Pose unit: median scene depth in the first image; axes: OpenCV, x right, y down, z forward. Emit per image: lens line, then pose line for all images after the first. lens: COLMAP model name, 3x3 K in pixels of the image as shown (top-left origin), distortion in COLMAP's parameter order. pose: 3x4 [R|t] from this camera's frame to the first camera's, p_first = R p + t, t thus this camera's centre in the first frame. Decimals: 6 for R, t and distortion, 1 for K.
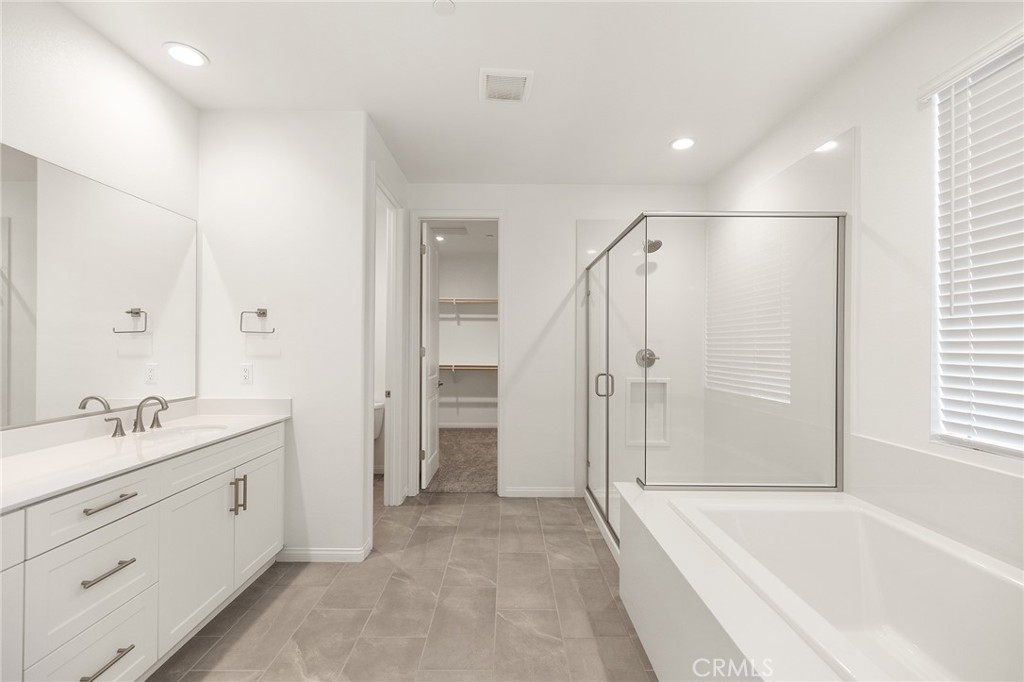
lens RADIAL K [[428.6, 0, 505.5], [0, 428.6, 343.2], [0, 0, 1]] dist [-0.000836, 0.000481]
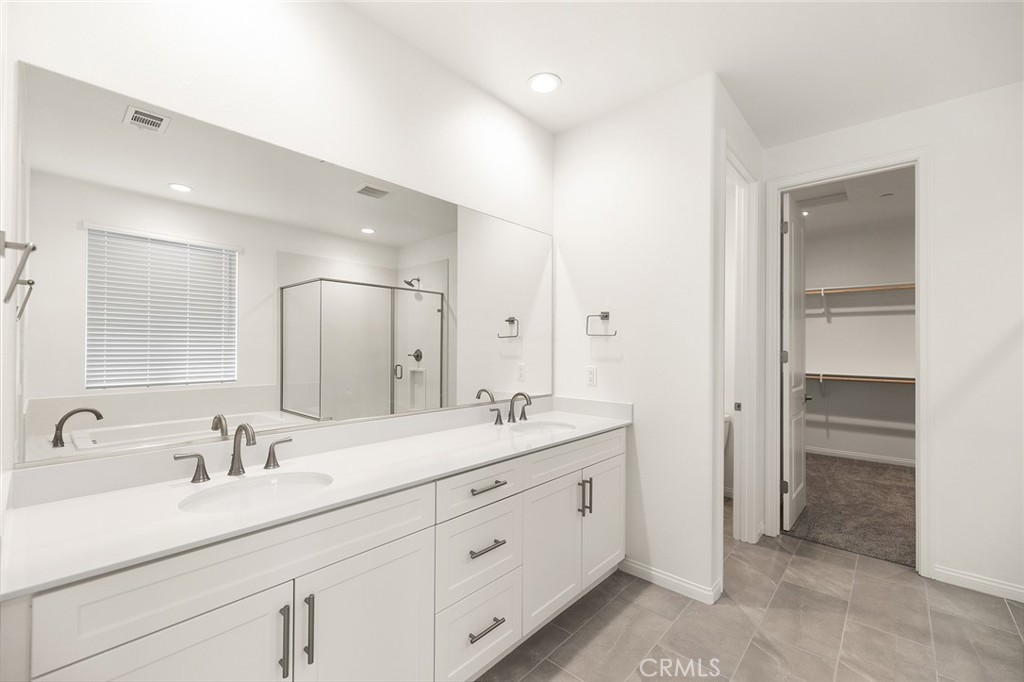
lens RADIAL K [[428.6, 0, 515.5], [0, 428.6, 345.0], [0, 0, 1]] dist [-0.000836, 0.000481]
pose [[0.754113, -0.001990, -0.656742, -0.070087], [0.000489, 0.999997, -0.002468, -0.000273], [0.656744, 0.001540, 0.754112, 0.108603]]
